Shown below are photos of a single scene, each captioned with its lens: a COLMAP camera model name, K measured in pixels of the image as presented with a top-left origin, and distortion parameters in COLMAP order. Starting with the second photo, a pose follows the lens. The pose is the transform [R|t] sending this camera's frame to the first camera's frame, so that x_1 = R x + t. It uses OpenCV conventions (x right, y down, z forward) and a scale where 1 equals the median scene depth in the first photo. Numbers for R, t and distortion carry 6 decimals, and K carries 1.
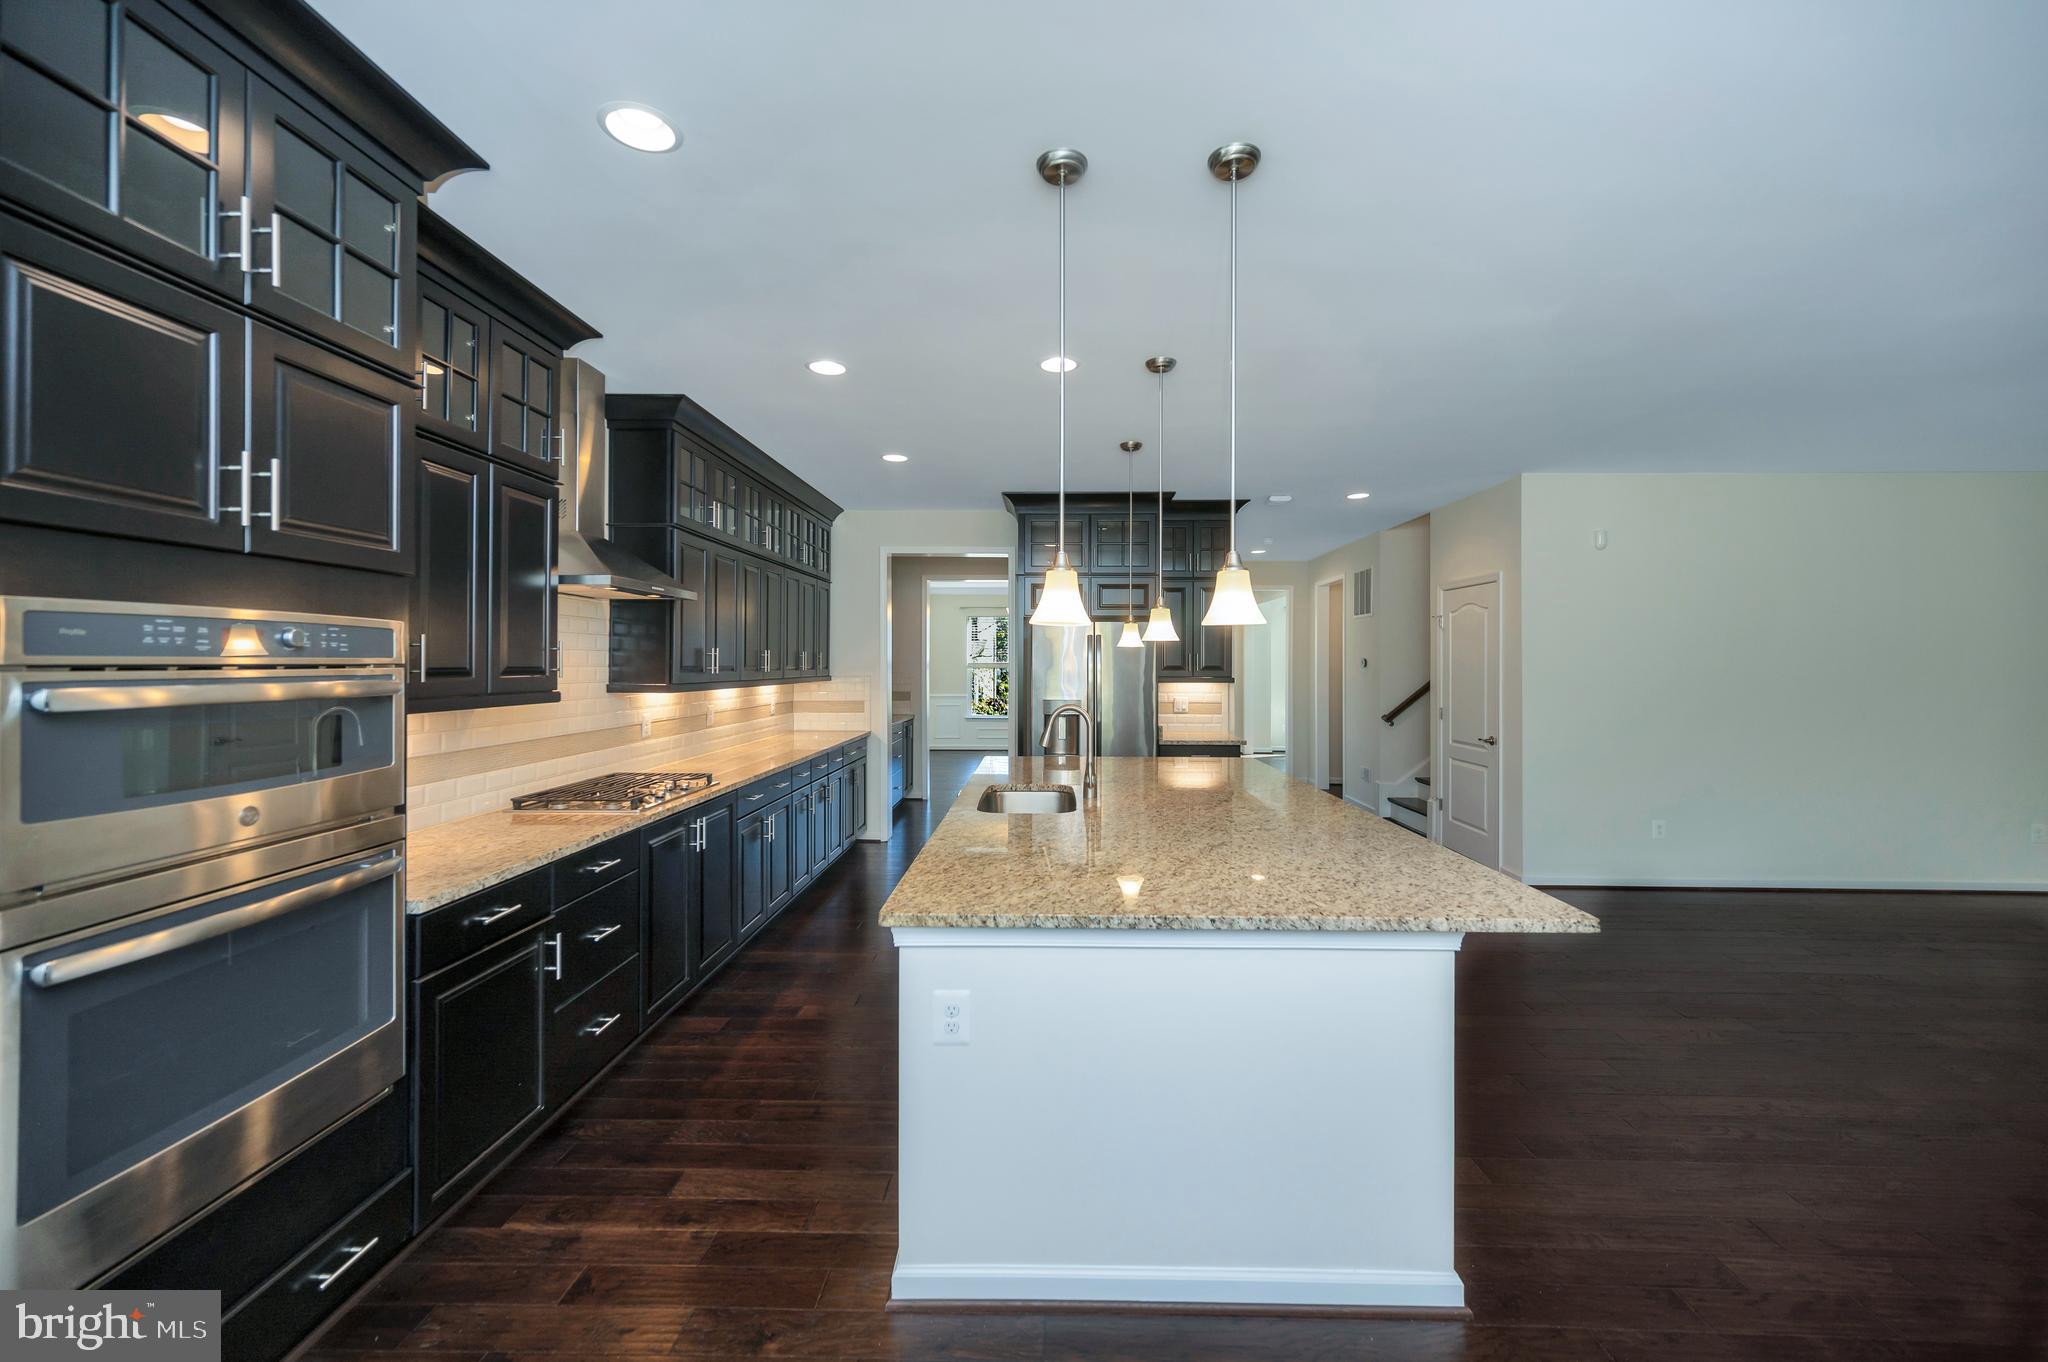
lens RADIAL K [[823.5, 0, 1025.7], [0, 823.5, 659.9], [0, 0, 1]] dist [0.001841, 0.000182]
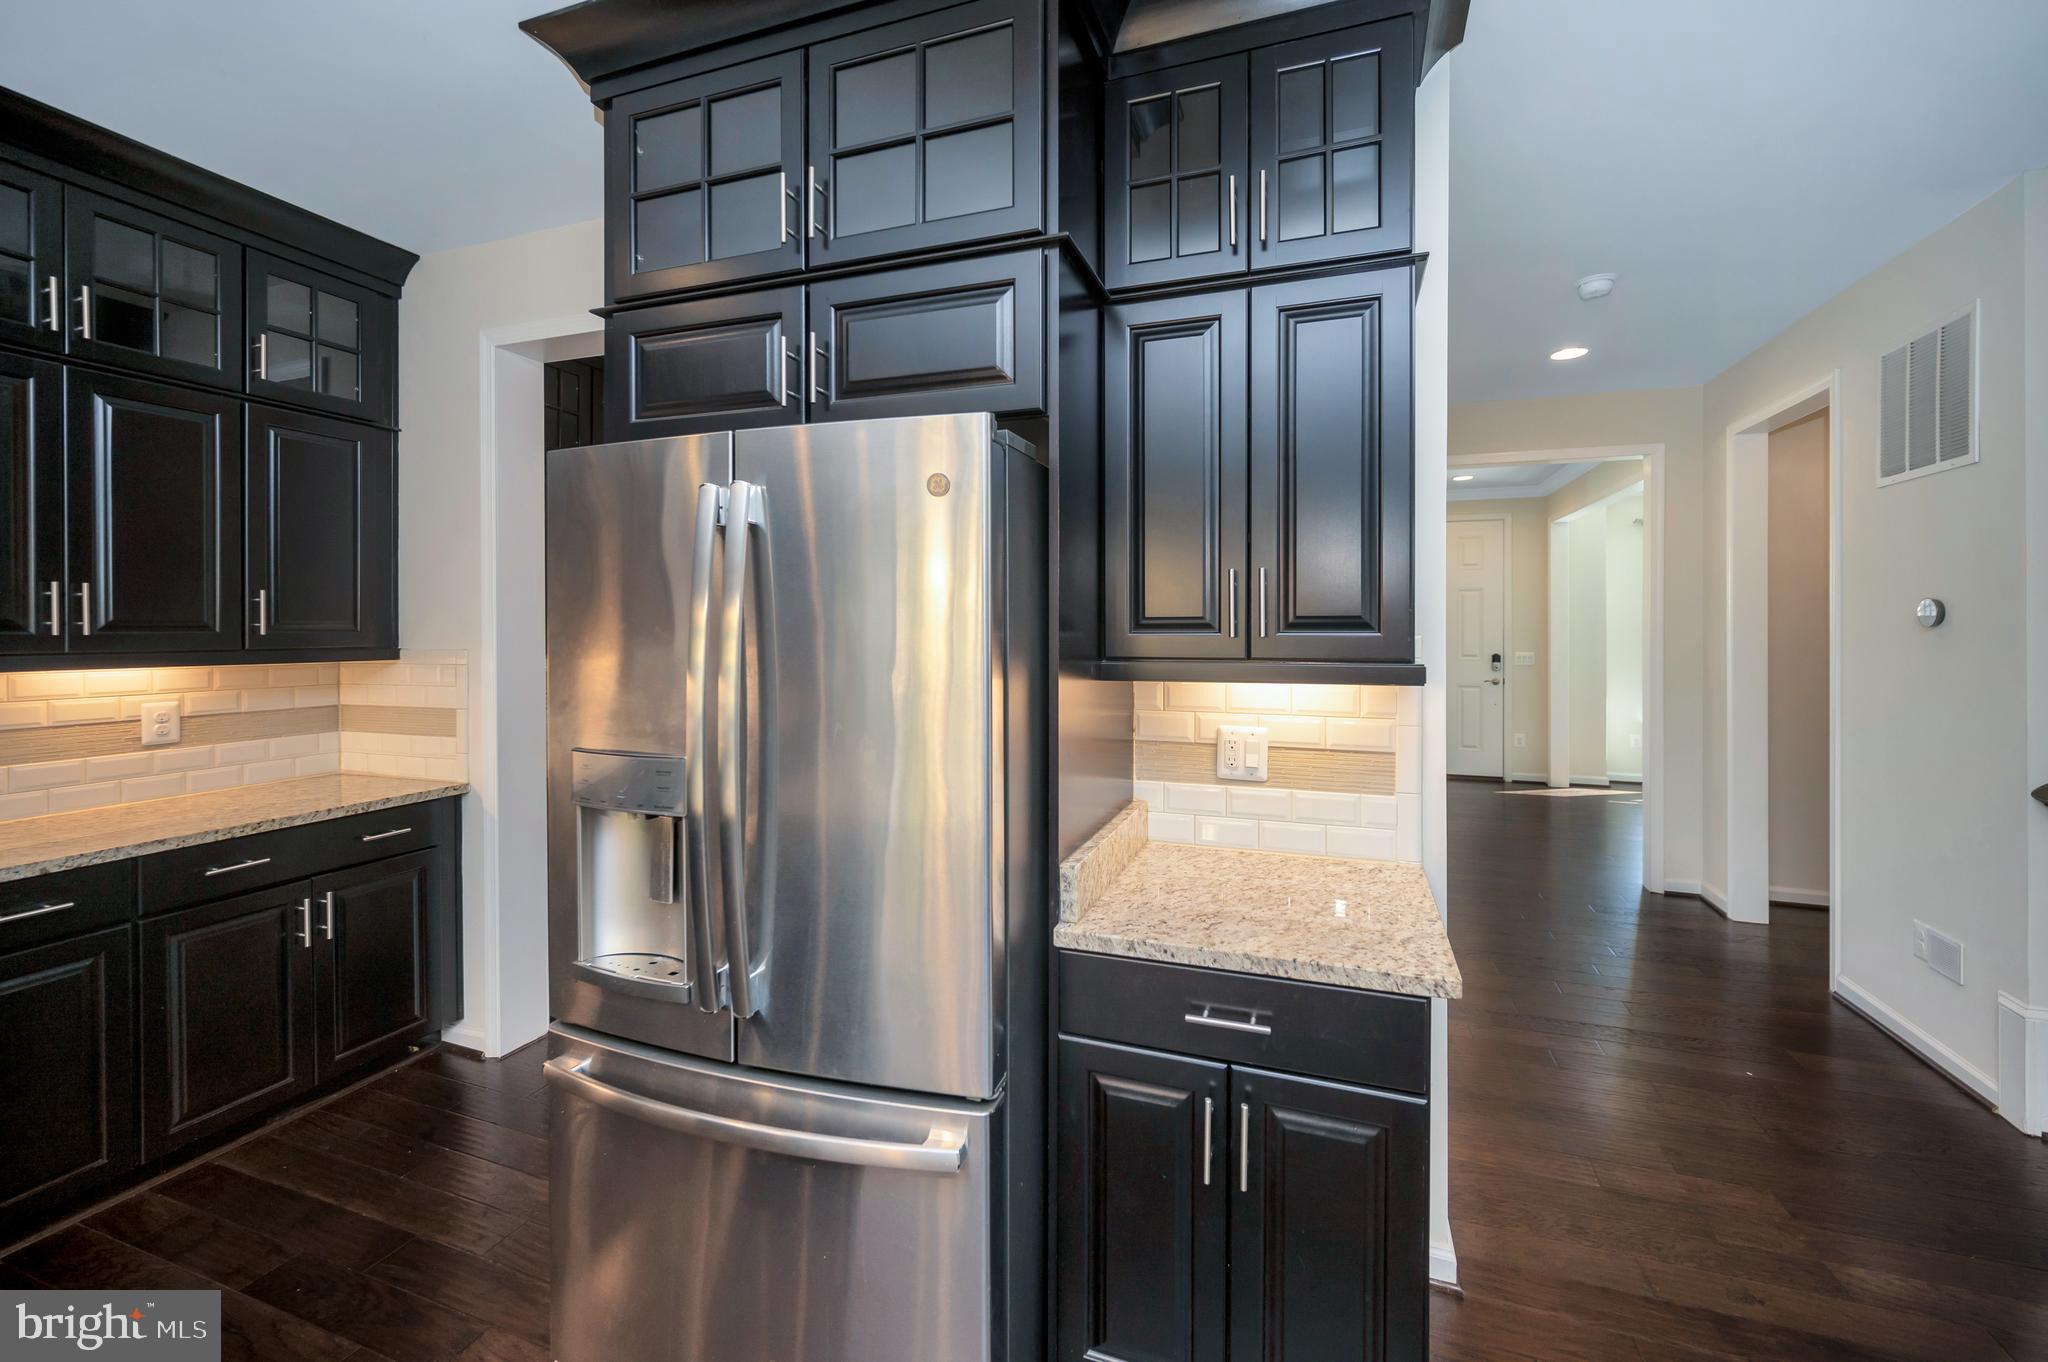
lens RADIAL K [[825.8, 0, 1020.2], [0, 825.8, 634.0], [0, 0, 1]] dist [-0.002195, -0.000250]
pose [[0.945080, -0.001398, -0.326836, 0.219138], [0.003801, 0.999970, 0.006715, 0.010177], [0.326817, -0.007588, 0.945057, 0.724537]]
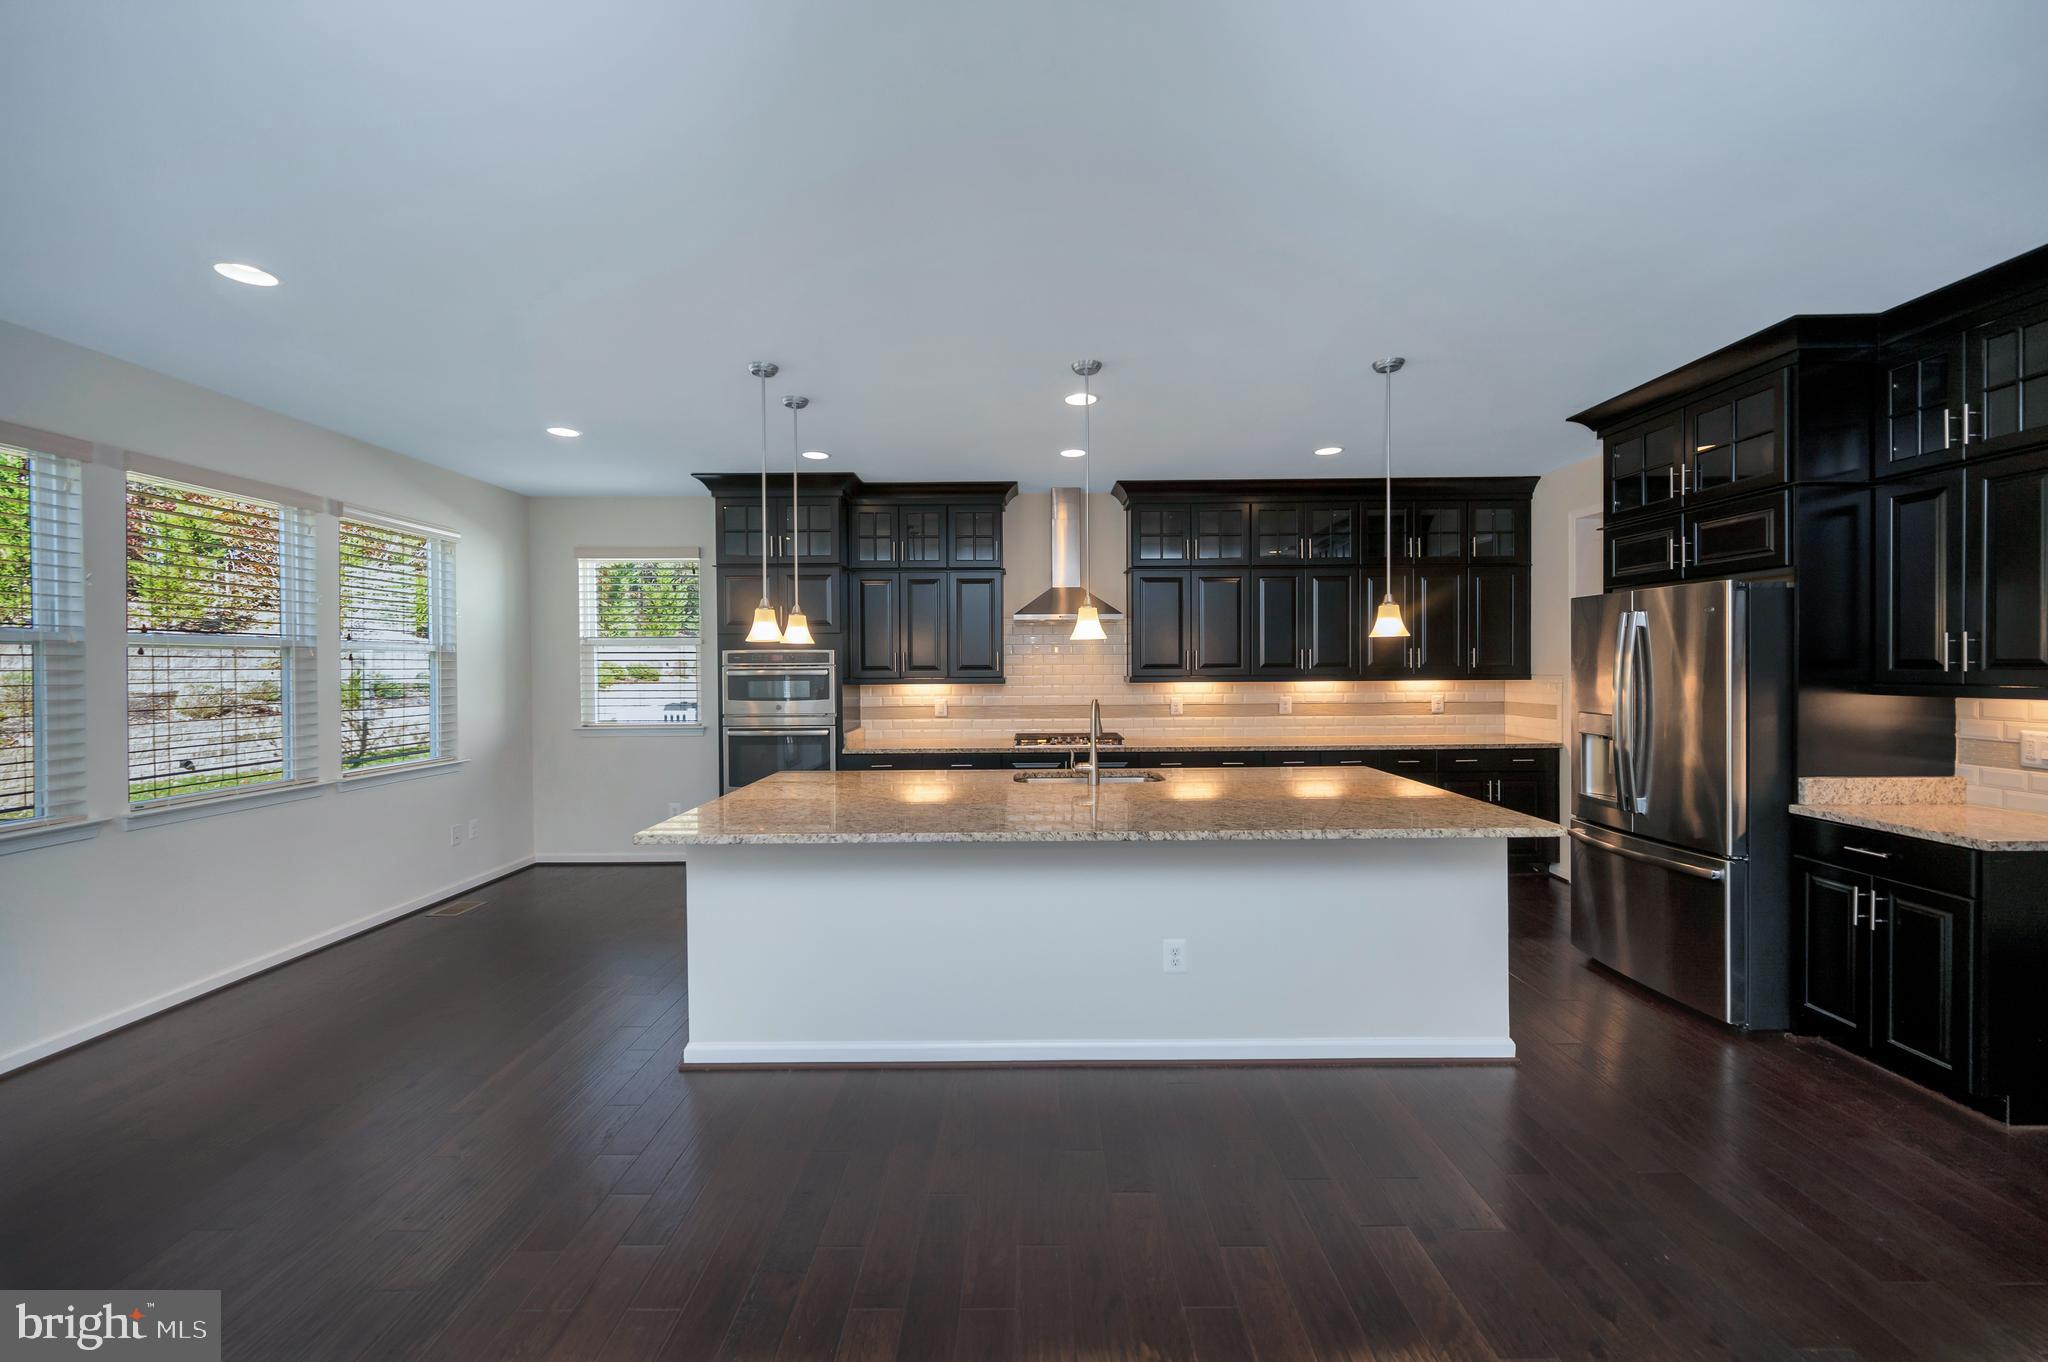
lens RADIAL K [[829.7, 0, 1025.6], [0, 829.7, 670.9], [0, 0, 1]] dist [0.001362, 0.000063]
pose [[0.013915, 0.005818, -0.999886, 0.643469], [0.008796, 0.999944, 0.005941, 0.005907], [0.999864, -0.008878, 0.013863, 0.478557]]
